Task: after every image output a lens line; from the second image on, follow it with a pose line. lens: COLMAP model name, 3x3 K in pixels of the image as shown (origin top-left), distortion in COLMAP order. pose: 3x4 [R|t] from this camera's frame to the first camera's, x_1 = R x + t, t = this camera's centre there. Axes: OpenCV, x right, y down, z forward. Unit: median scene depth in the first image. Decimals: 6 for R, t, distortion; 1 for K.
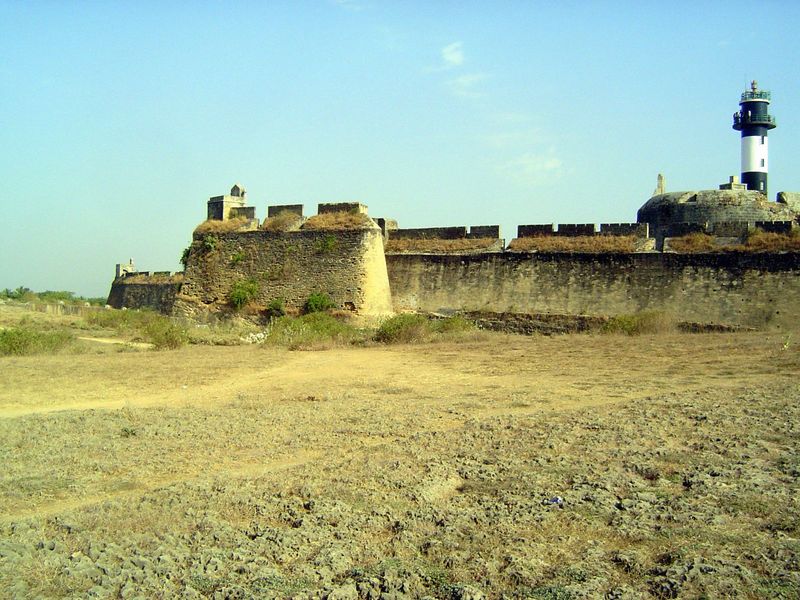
lens RADIAL K [[911.1, 0, 400.9], [0, 911.1, 300.0], [0, 0, 1]] dist [-0.136212, 0.000000]
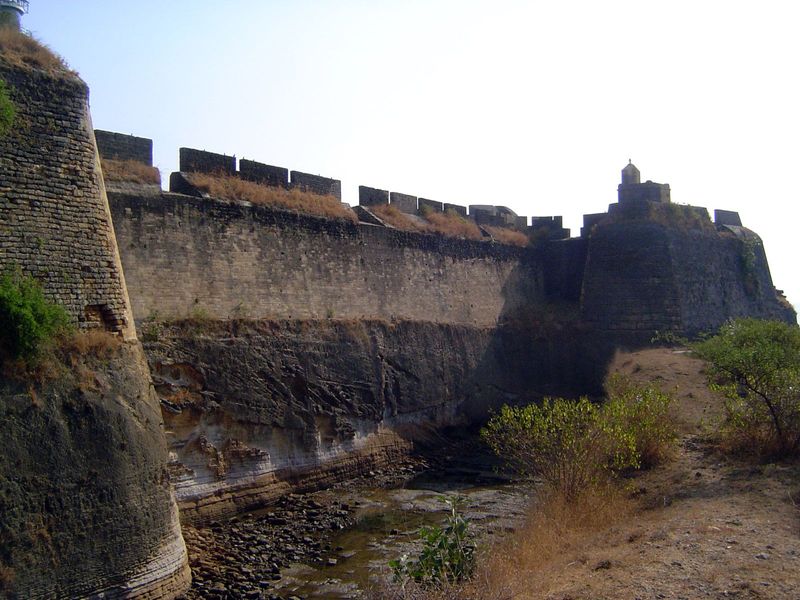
lens RADIAL K [[911.1, 0, 400.2], [0, 911.1, 299.2], [0, 0, 1]] dist [-0.136212, 0.000000]
pose [[-0.100656, -0.012058, 0.994848, -0.446506], [0.005582, 0.999904, 0.012684, -0.004022], [-0.994906, 0.006830, -0.100580, 1.086051]]
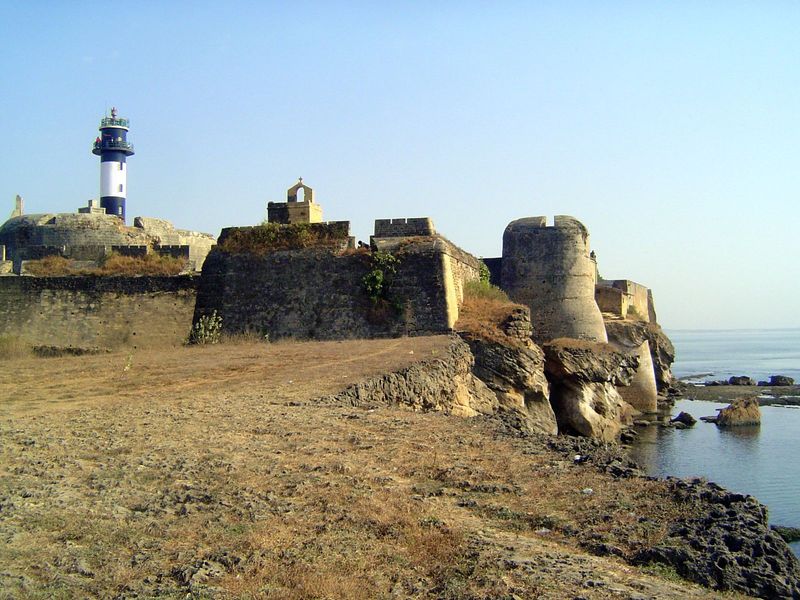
lens RADIAL K [[911.1, 0, 398.9], [0, 911.1, 302.2], [0, 0, 1]] dist [-0.136212, 0.000000]
pose [[0.777538, -0.011241, 0.628735, 0.004100], [0.025174, 0.999595, -0.013260, -0.000871], [-0.628332, 0.026138, 0.777506, -0.009749]]
